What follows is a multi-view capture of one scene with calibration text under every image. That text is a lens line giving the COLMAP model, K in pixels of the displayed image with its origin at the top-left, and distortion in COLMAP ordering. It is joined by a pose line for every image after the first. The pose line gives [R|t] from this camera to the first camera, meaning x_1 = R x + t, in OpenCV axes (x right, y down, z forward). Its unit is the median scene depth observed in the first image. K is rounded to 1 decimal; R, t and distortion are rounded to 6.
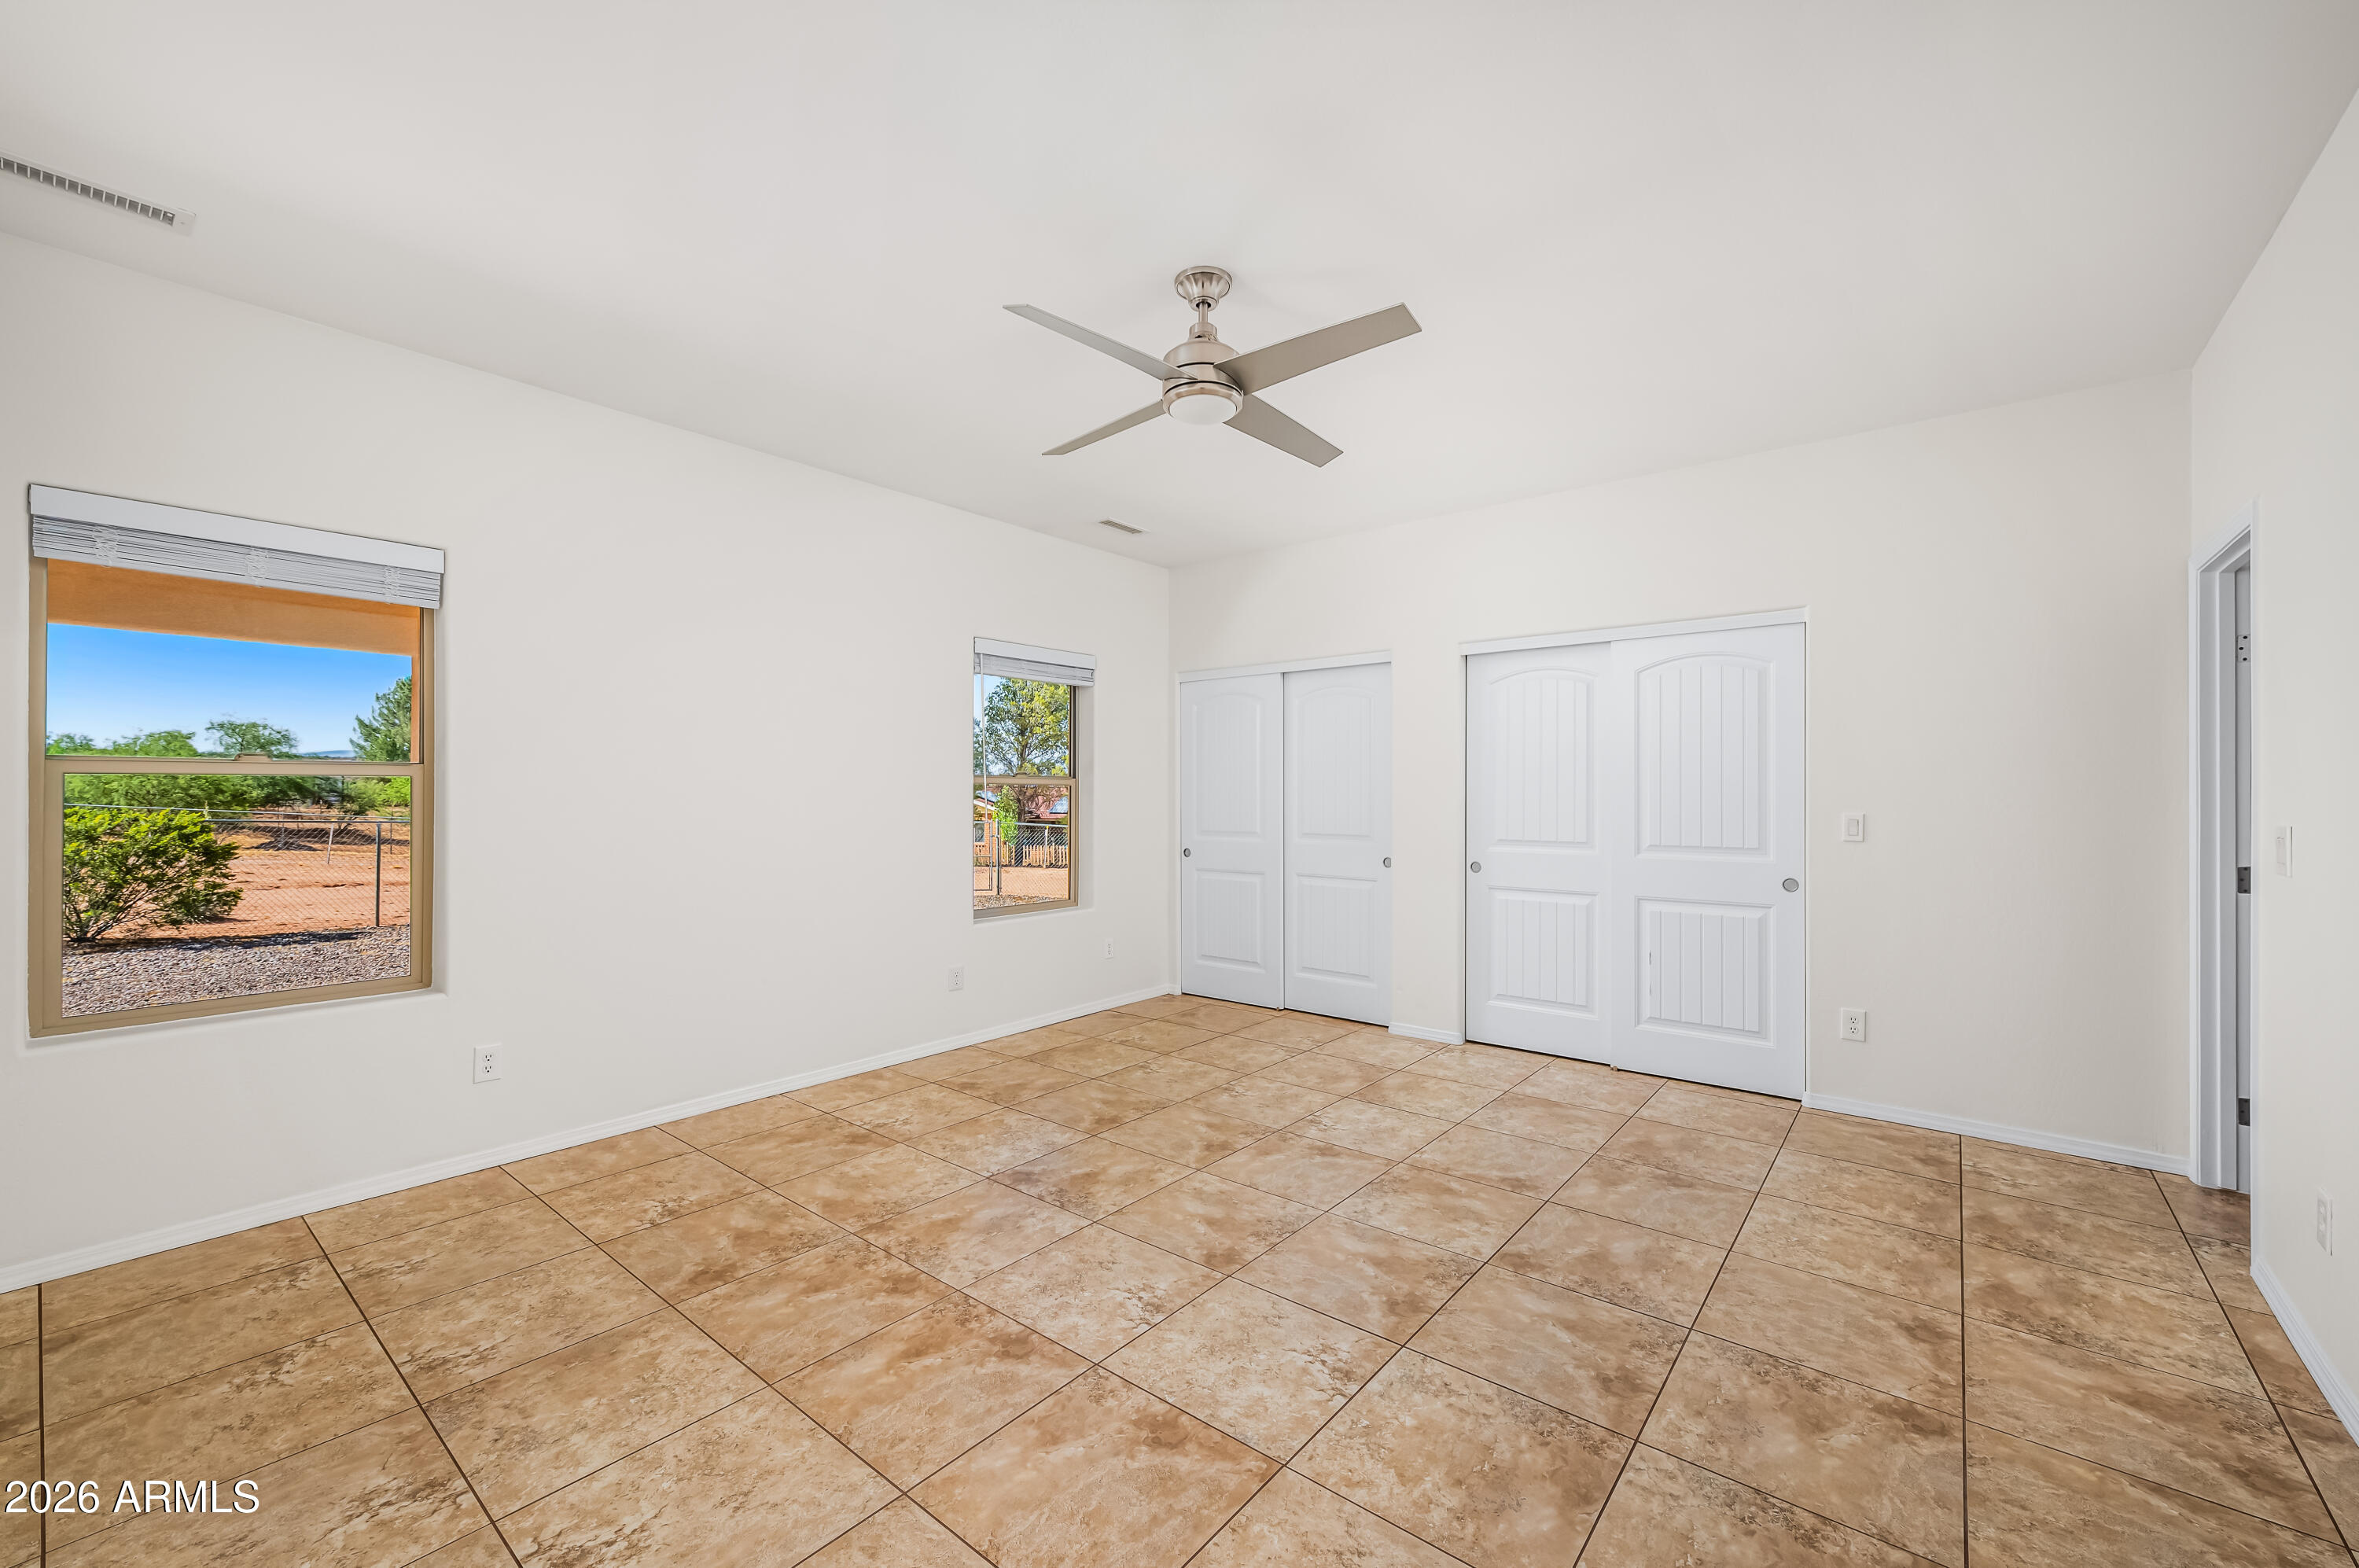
lens RADIAL K [[935.5, 0, 1172.0], [0, 935.5, 791.1], [0, 0, 1]] dist [-0.000059, 0.001068]
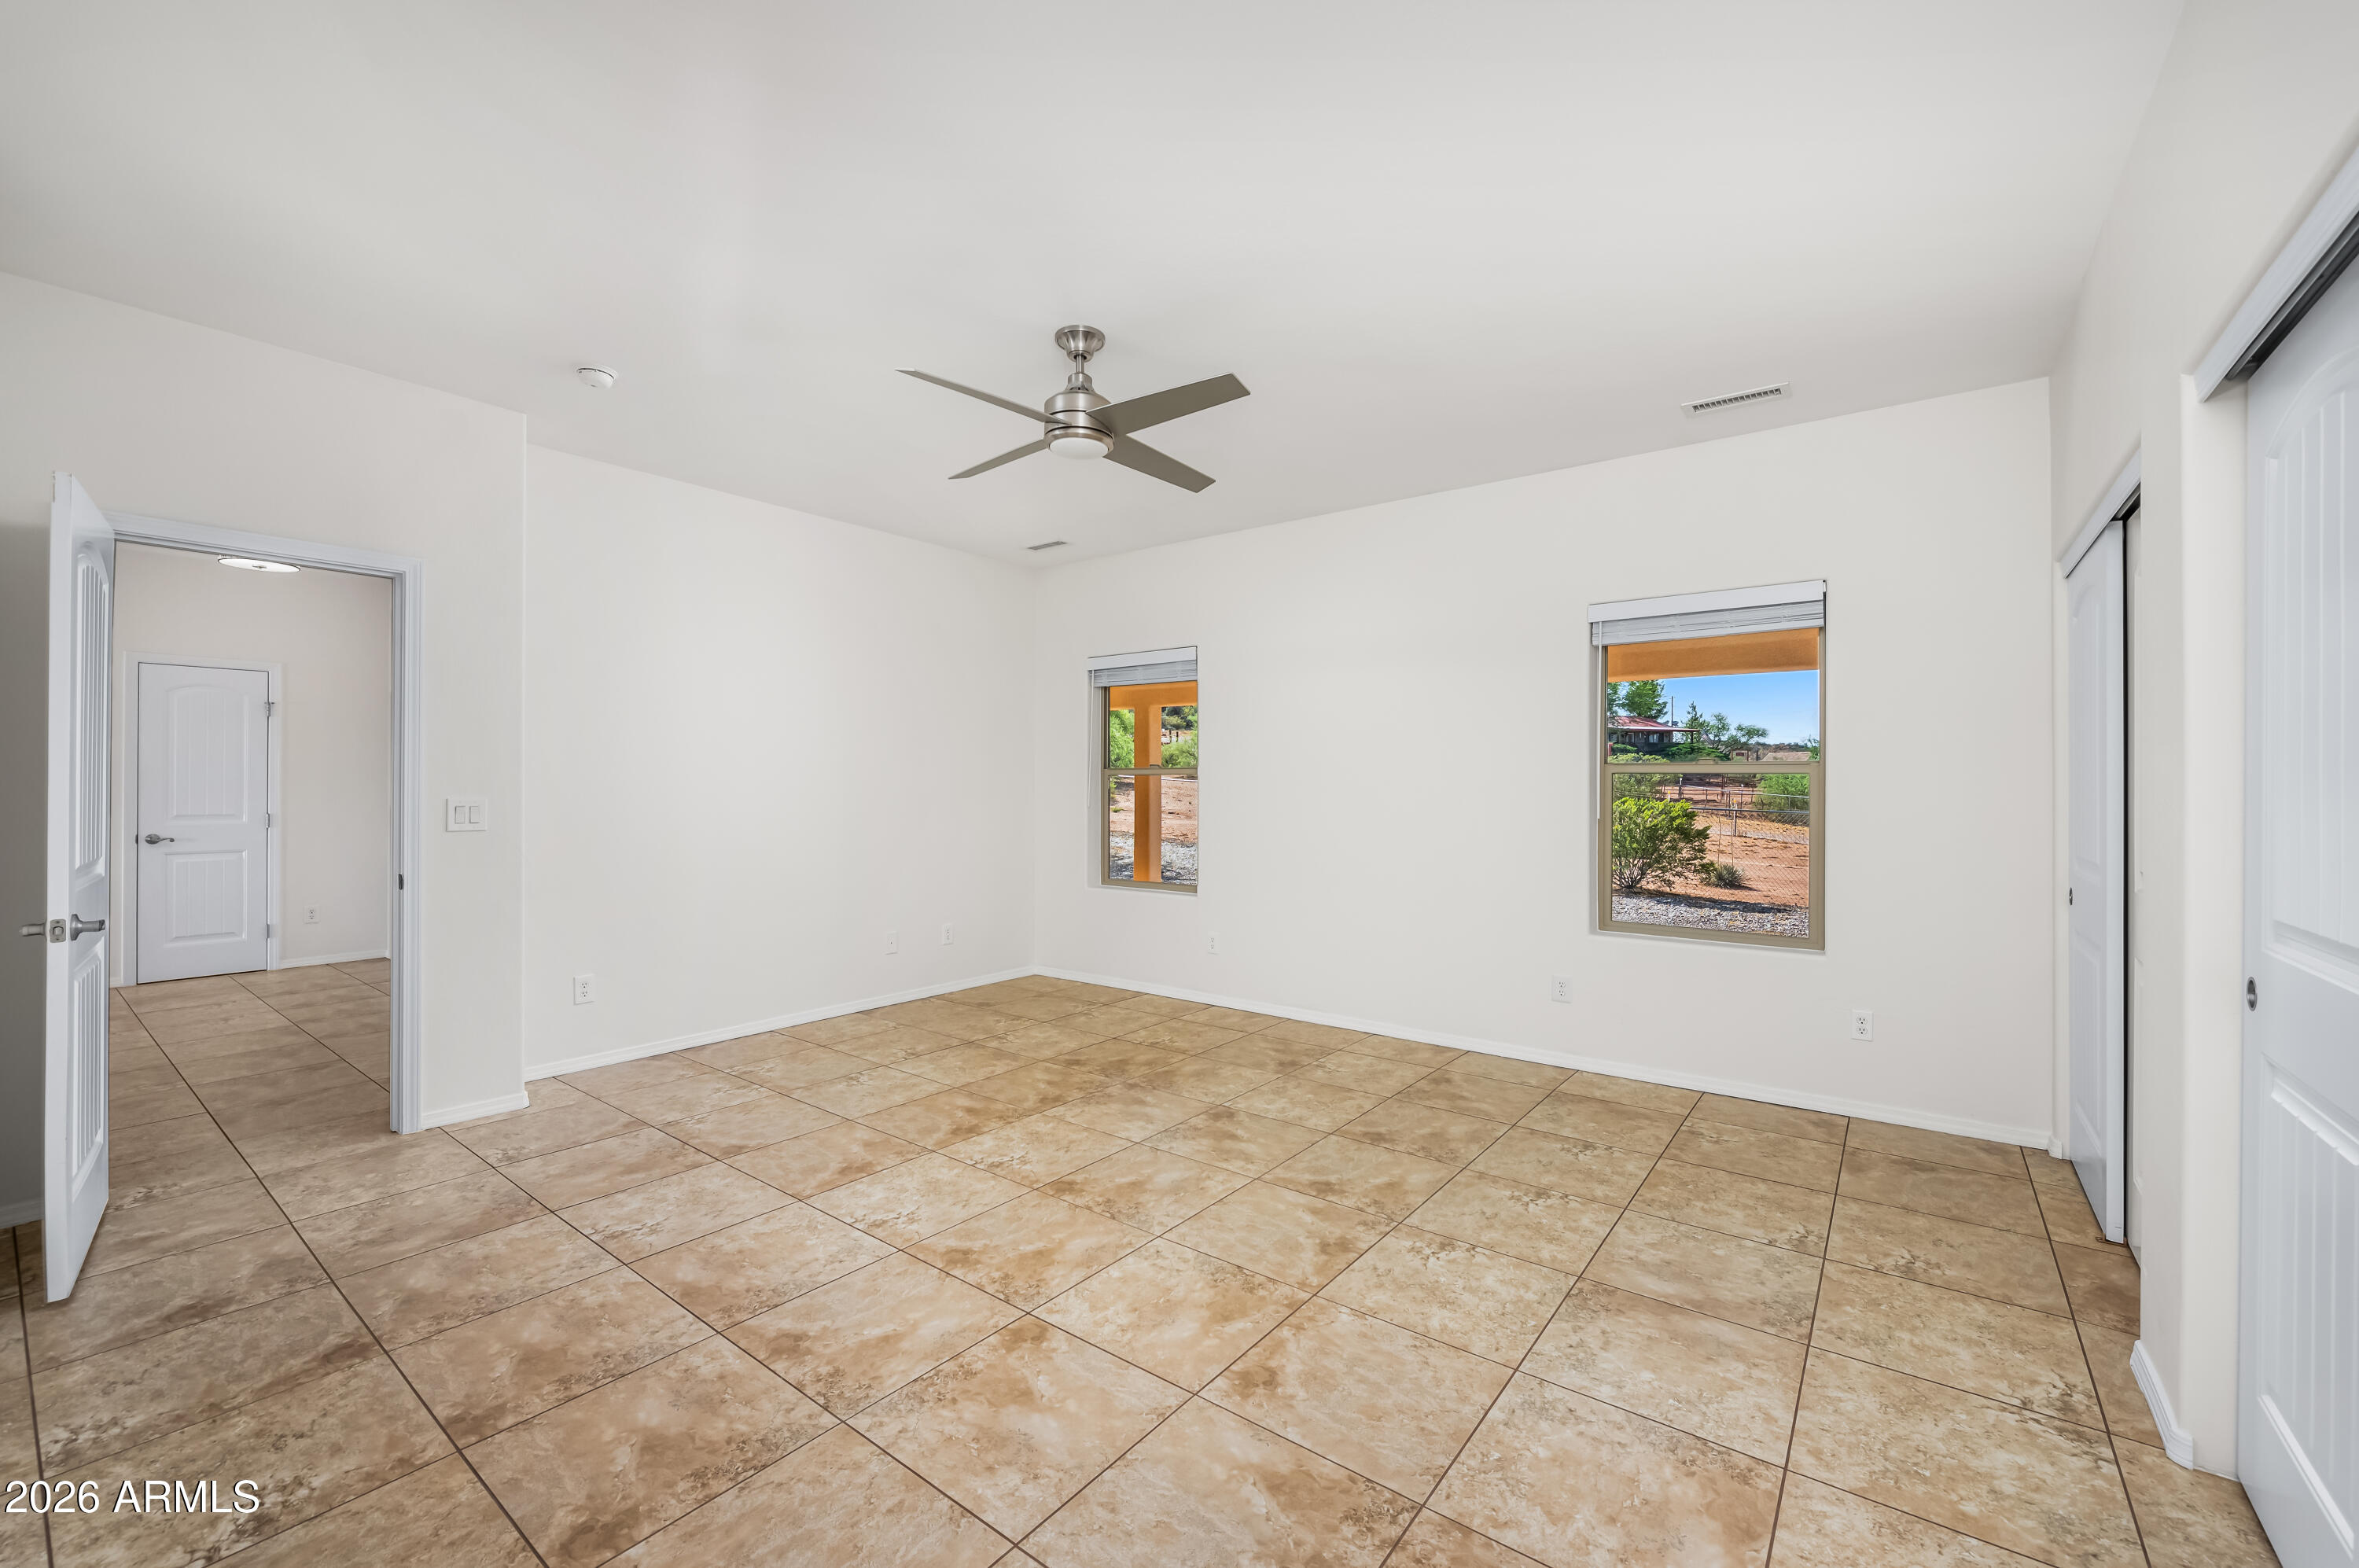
lens RADIAL K [[935.5, 0, 1174.5], [0, 935.5, 781.9], [0, 0, 1]] dist [-0.000059, 0.001068]
pose [[0.041349, -0.002911, -0.999141, 1.096556], [0.001613, 0.999995, -0.002847, 0.004383], [0.999143, -0.001494, 0.041354, 0.984938]]
